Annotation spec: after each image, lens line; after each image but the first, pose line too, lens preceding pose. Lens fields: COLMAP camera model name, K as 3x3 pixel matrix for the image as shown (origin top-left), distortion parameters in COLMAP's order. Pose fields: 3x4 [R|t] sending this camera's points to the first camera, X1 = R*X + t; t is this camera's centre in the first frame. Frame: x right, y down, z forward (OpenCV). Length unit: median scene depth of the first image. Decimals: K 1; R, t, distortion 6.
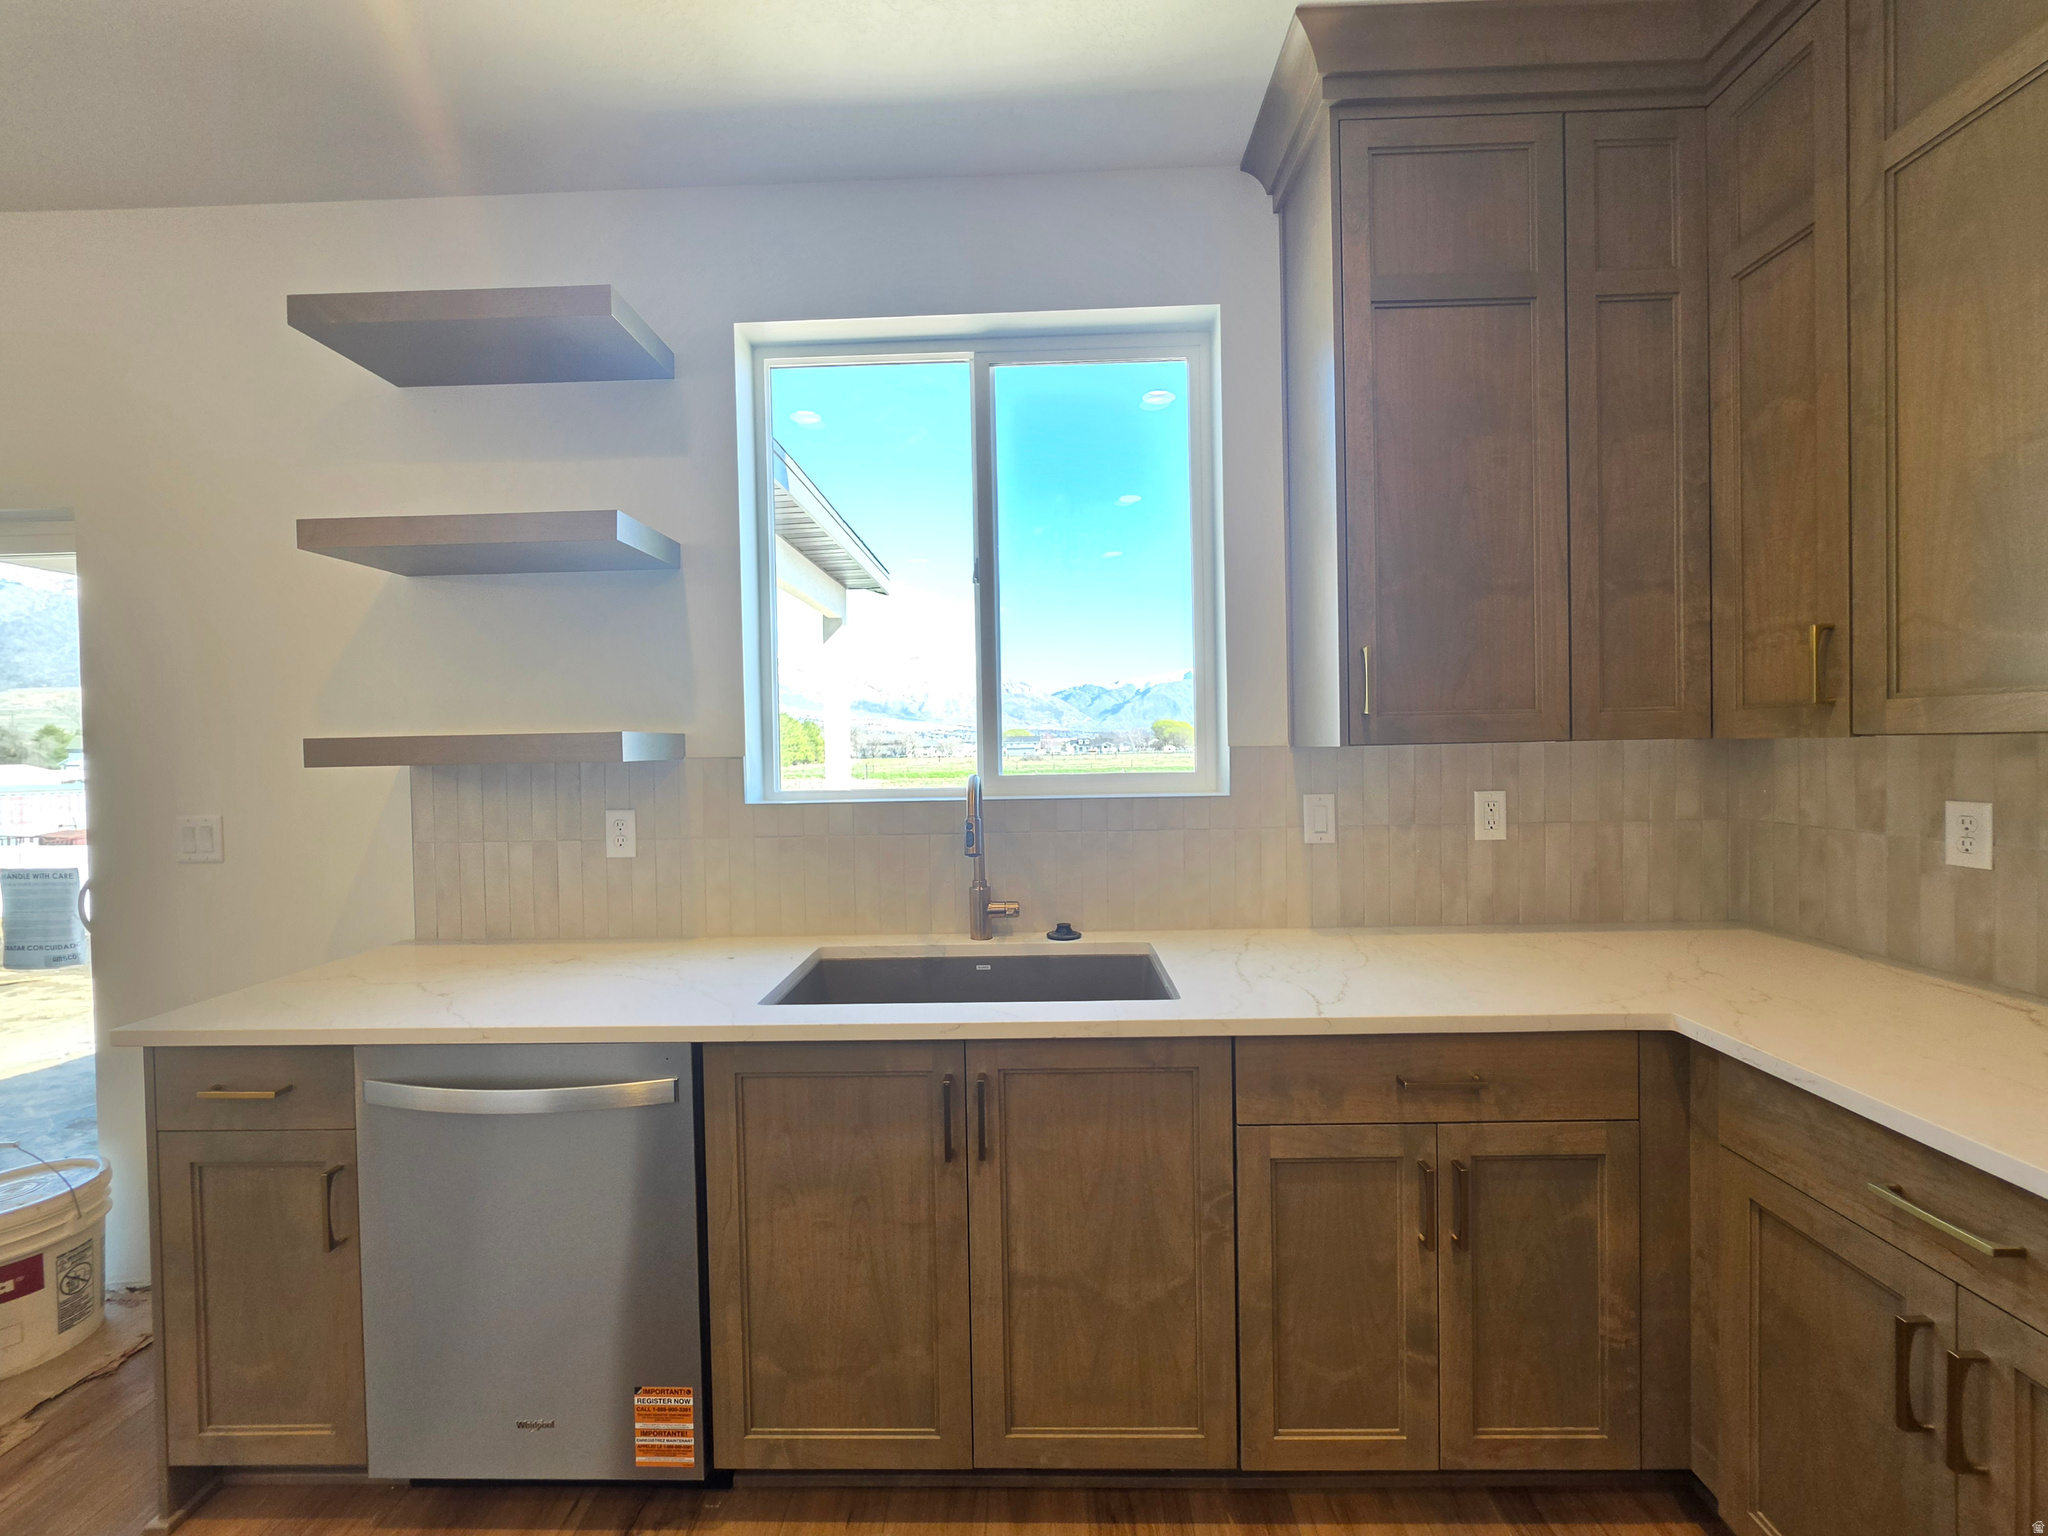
lens RADIAL K [[822.8, 0, 1023.6], [0, 822.8, 759.9], [0, 0, 1]] dist [-0.004713, 0.001046]
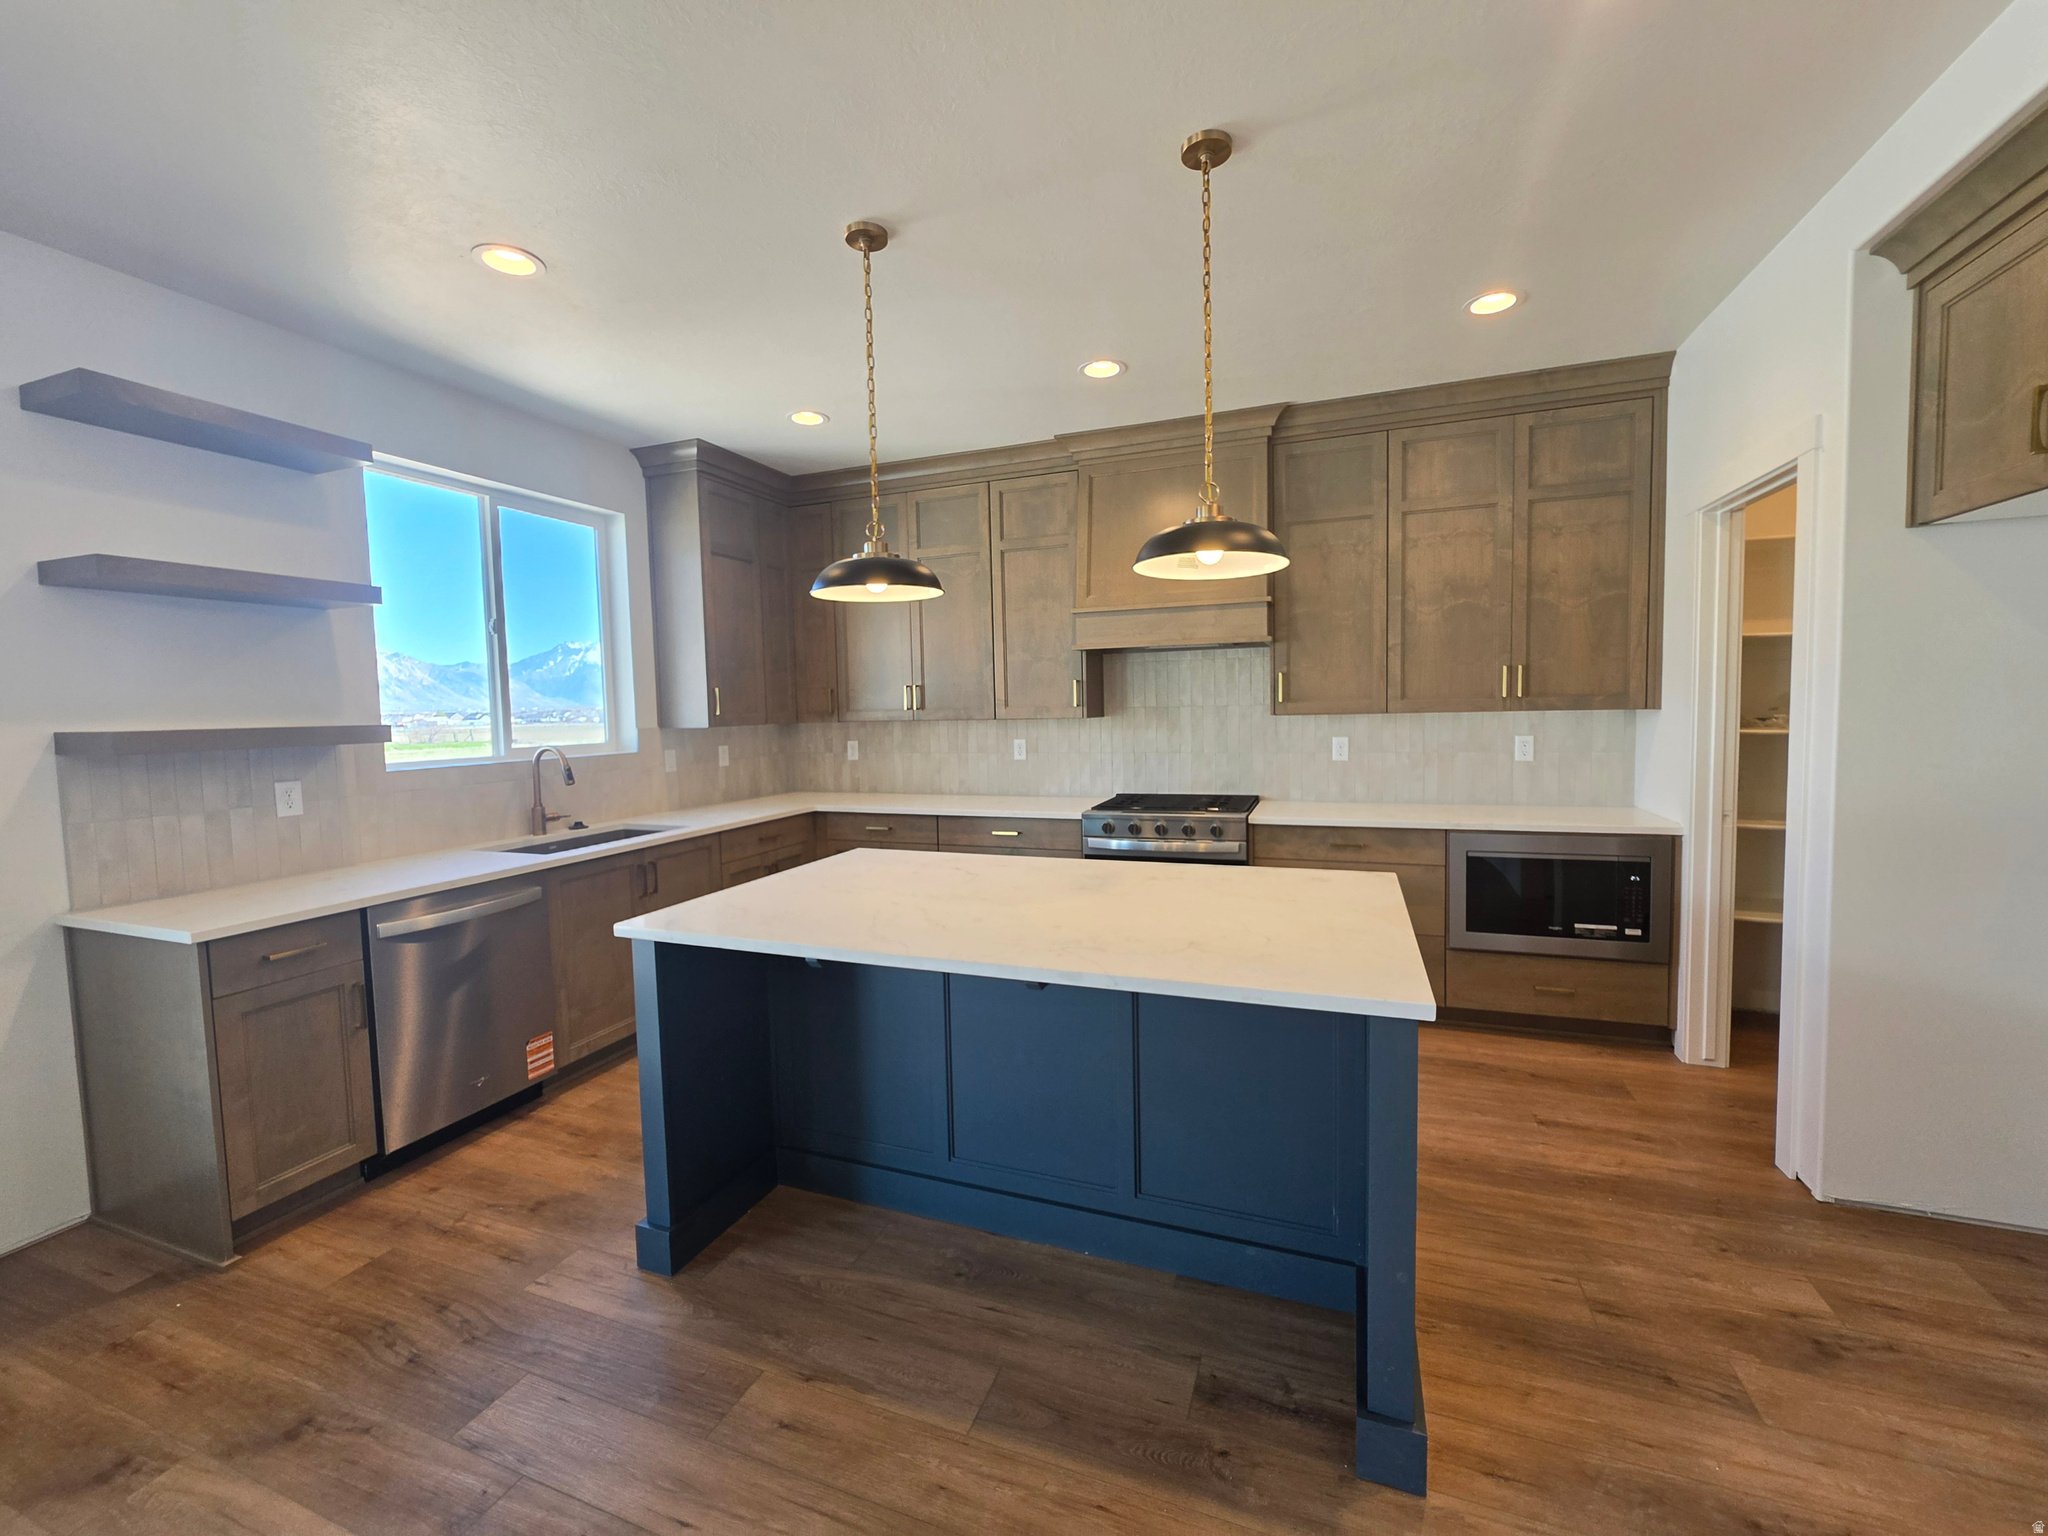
lens RADIAL K [[822.8, 0, 1020.2], [0, 822.8, 756.9], [0, 0, 1]] dist [-0.004713, 0.001046]
pose [[0.337686, -0.046671, 0.940101, -1.719105], [0.030688, 0.998785, 0.038561, 0.006381], [-0.940758, 0.015828, 0.338708, -0.769805]]
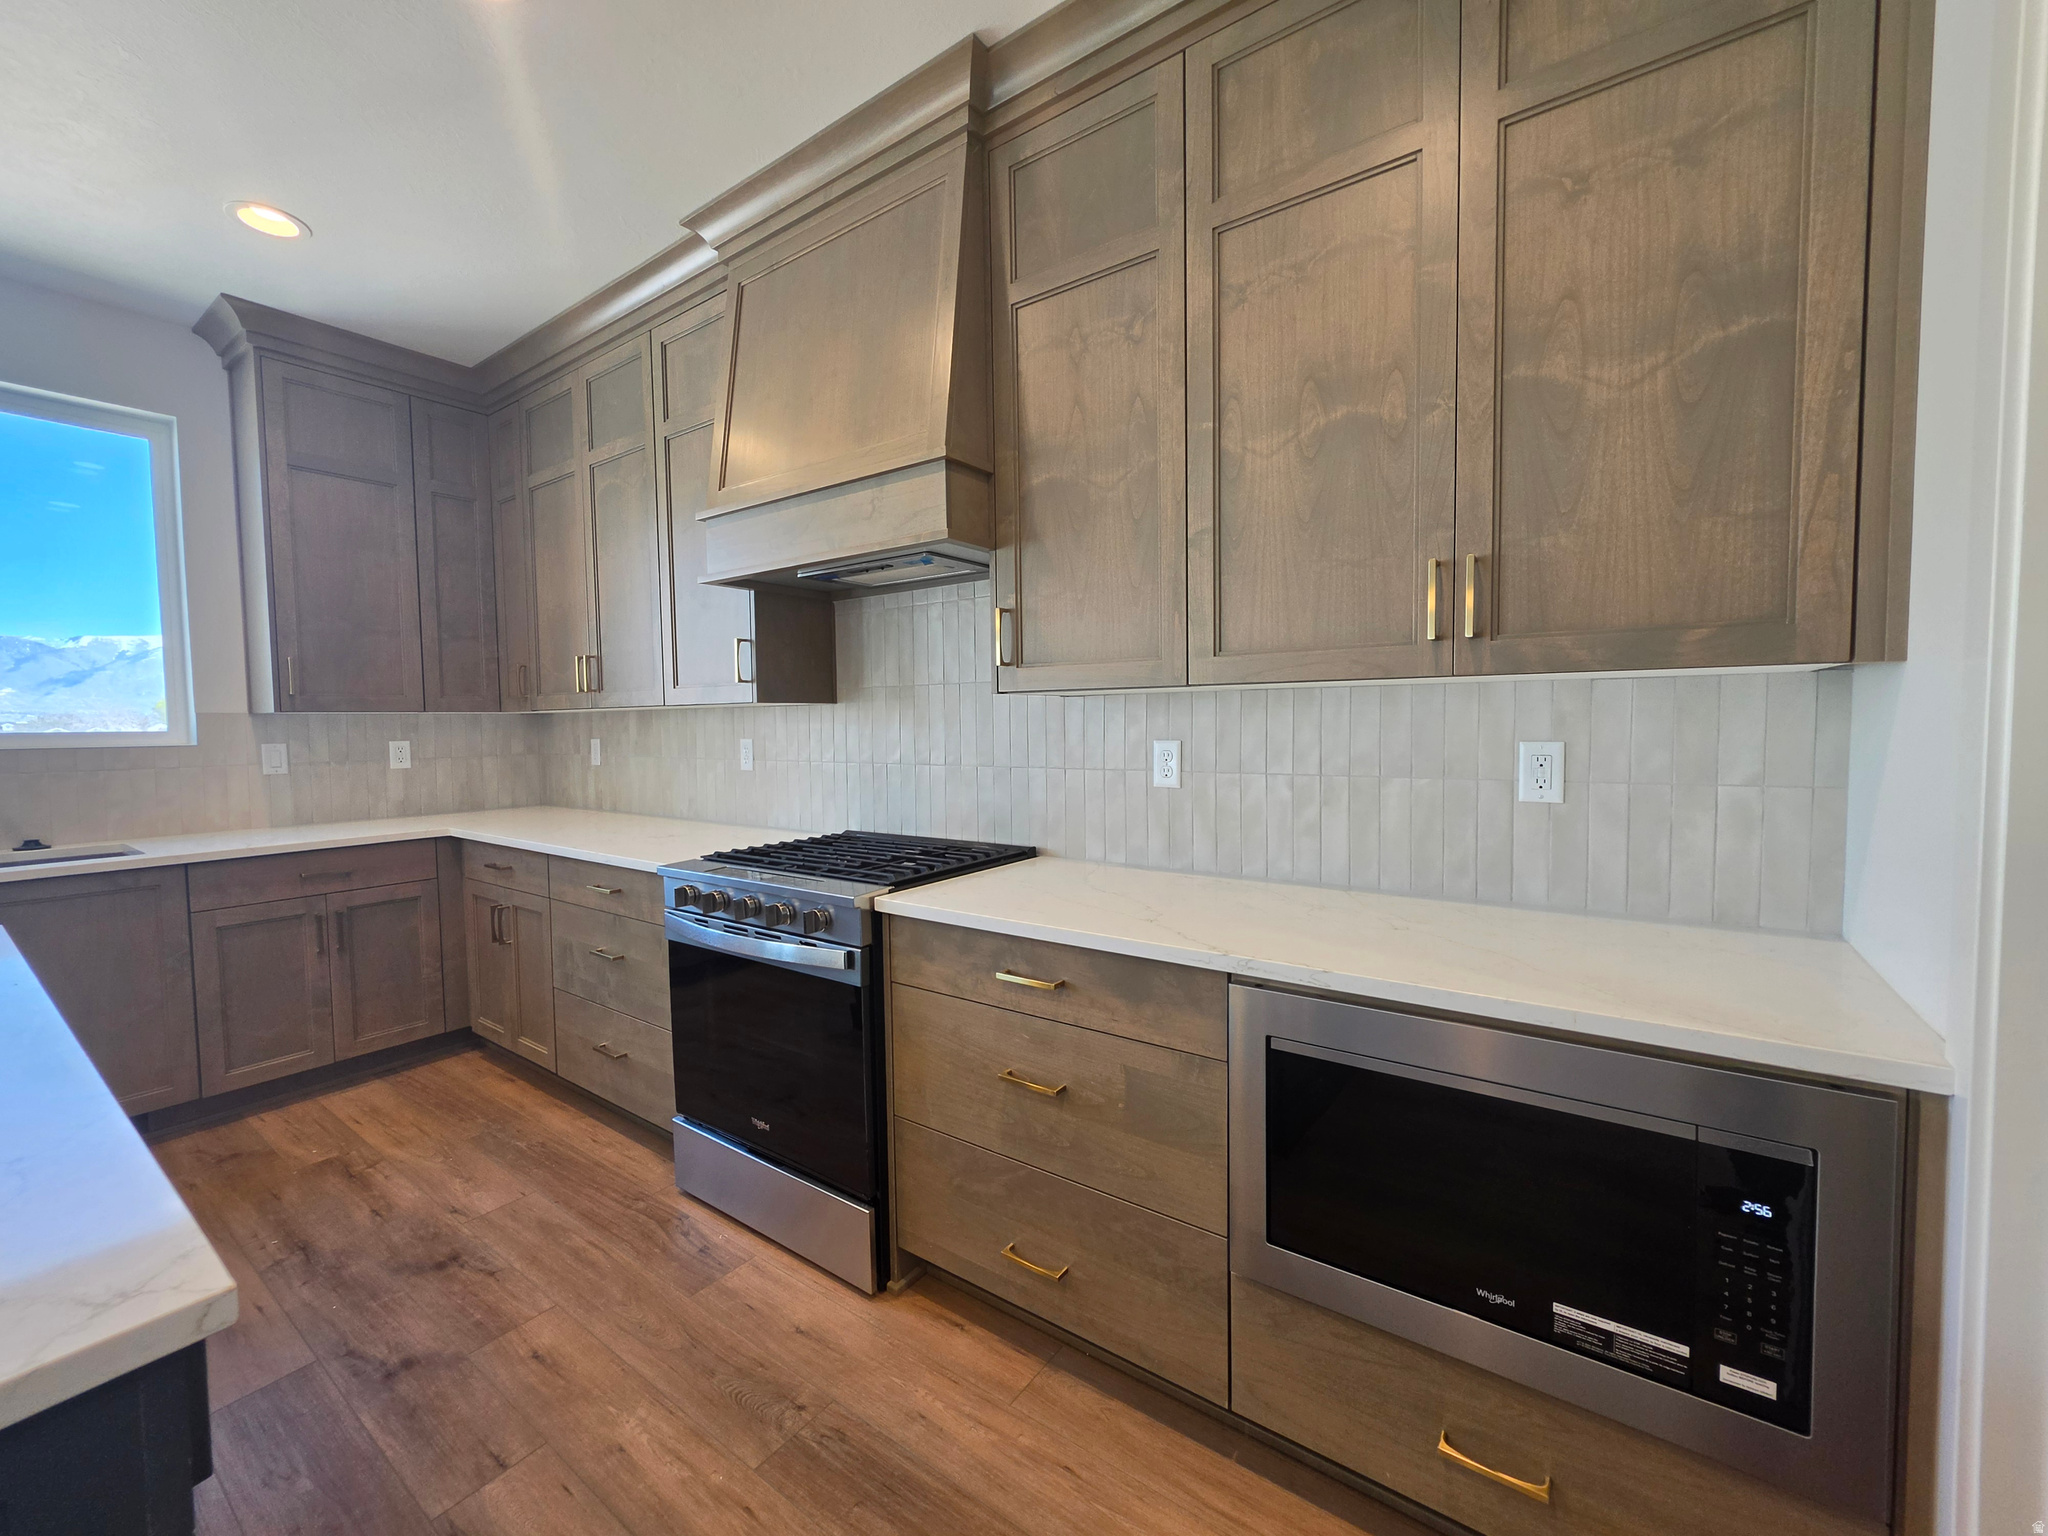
lens RADIAL K [[822.8, 0, 1020.2], [0, 822.8, 763.4], [0, 0, 1]] dist [-0.004713, 0.001046]
pose [[0.567507, -0.027508, 0.822909, -0.166687], [0.012935, 0.999616, 0.024494, 0.074623], [-0.823267, -0.003256, 0.567645, -1.382260]]
